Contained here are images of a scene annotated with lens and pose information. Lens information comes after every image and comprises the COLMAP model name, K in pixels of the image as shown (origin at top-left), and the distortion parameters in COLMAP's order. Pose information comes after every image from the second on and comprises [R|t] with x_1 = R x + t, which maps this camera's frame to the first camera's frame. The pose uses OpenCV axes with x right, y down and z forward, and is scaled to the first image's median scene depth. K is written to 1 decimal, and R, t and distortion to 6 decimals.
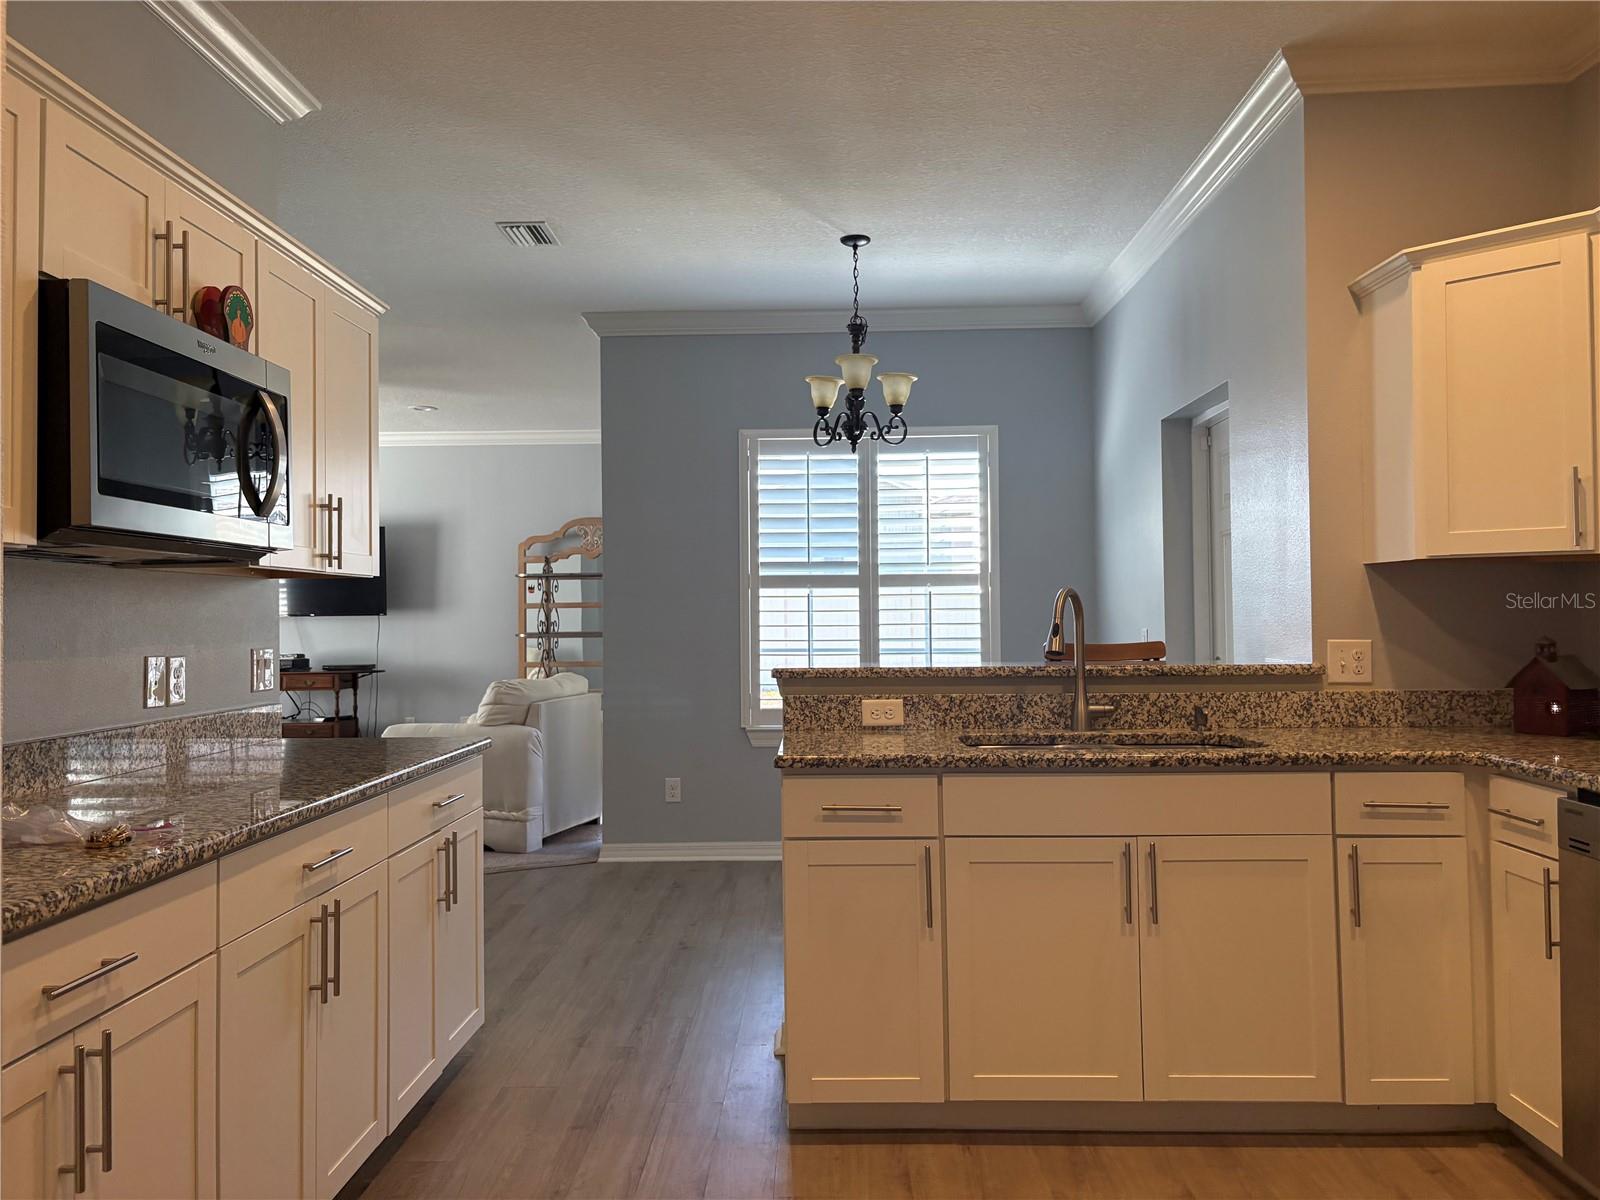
lens RADIAL K [[1220.0, 0, 800.0], [0, 1220.0, 600.0], [0, 0, 1]] dist [0.043060, -0.060328]
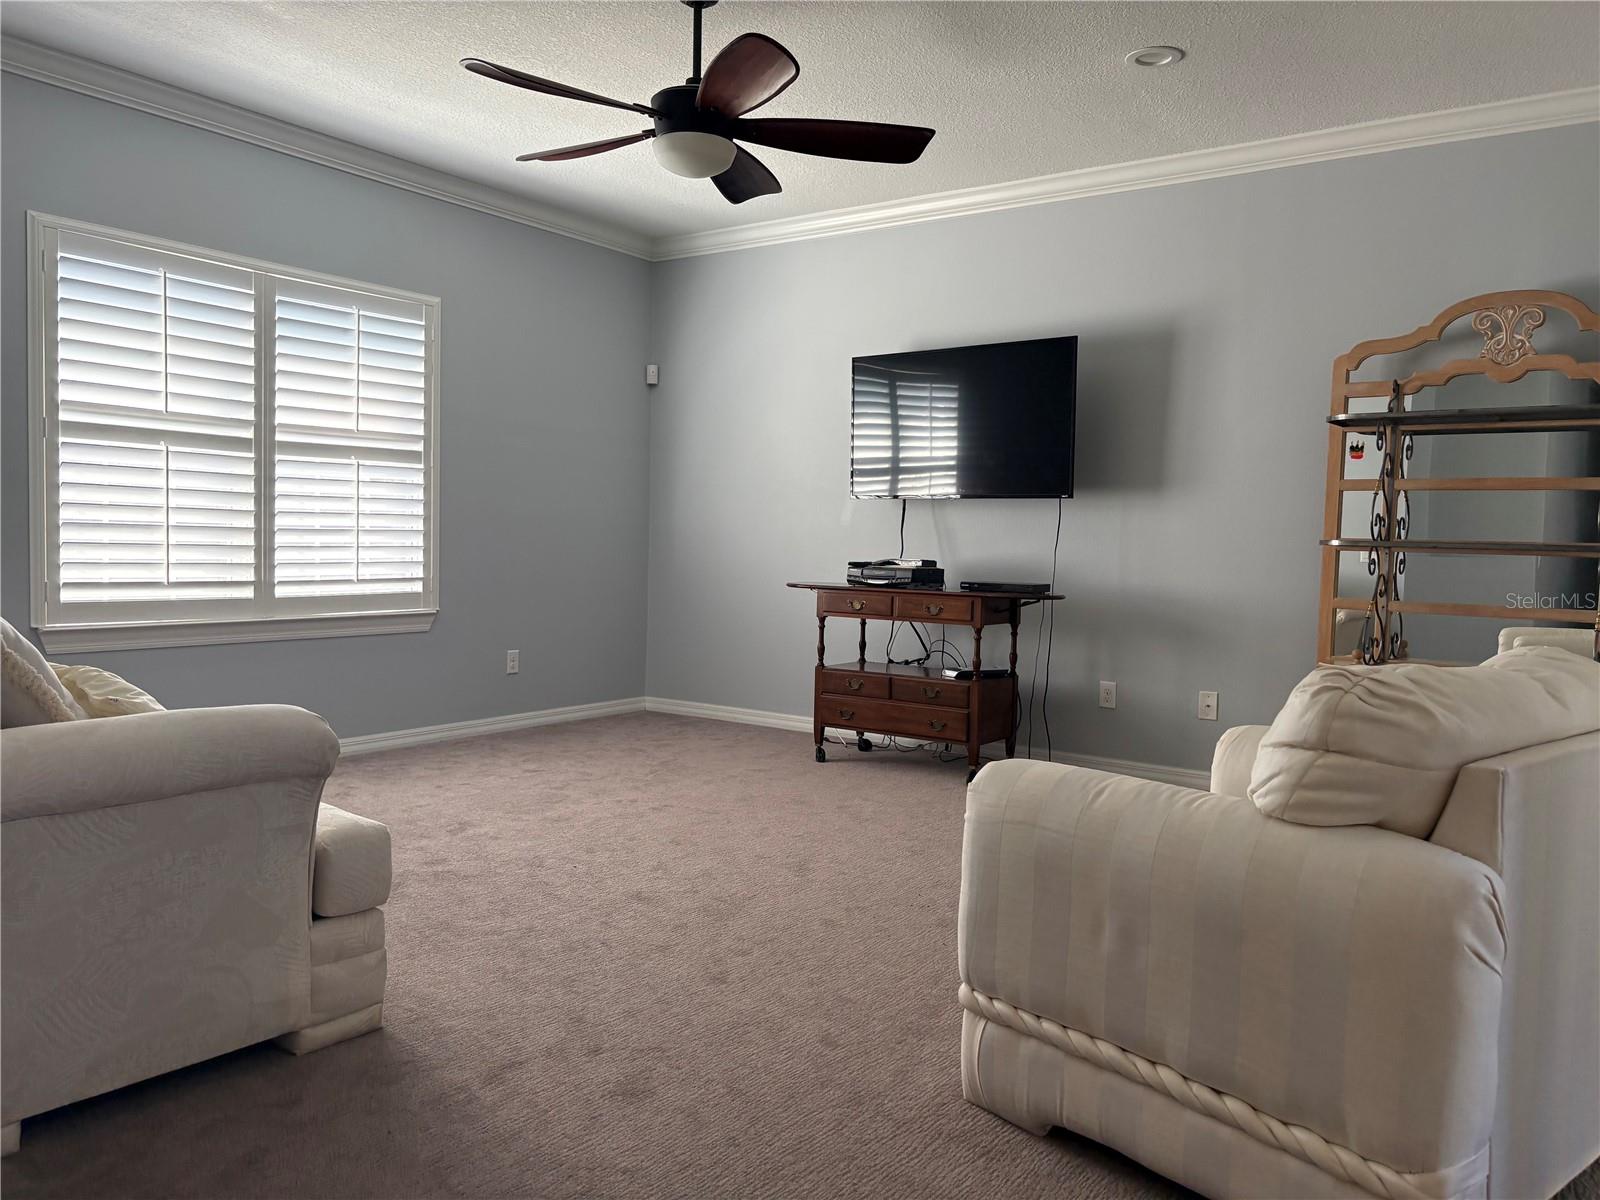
lens RADIAL K [[1220.0, 0, 800.0], [0, 1220.0, 600.0], [0, 0, 1]] dist [0.043060, -0.060328]
pose [[0.832765, 0.066941, -0.549565, -0.132280], [-0.031653, 0.996796, 0.073452, 0.021893], [0.552722, -0.043773, 0.832216, 0.468349]]
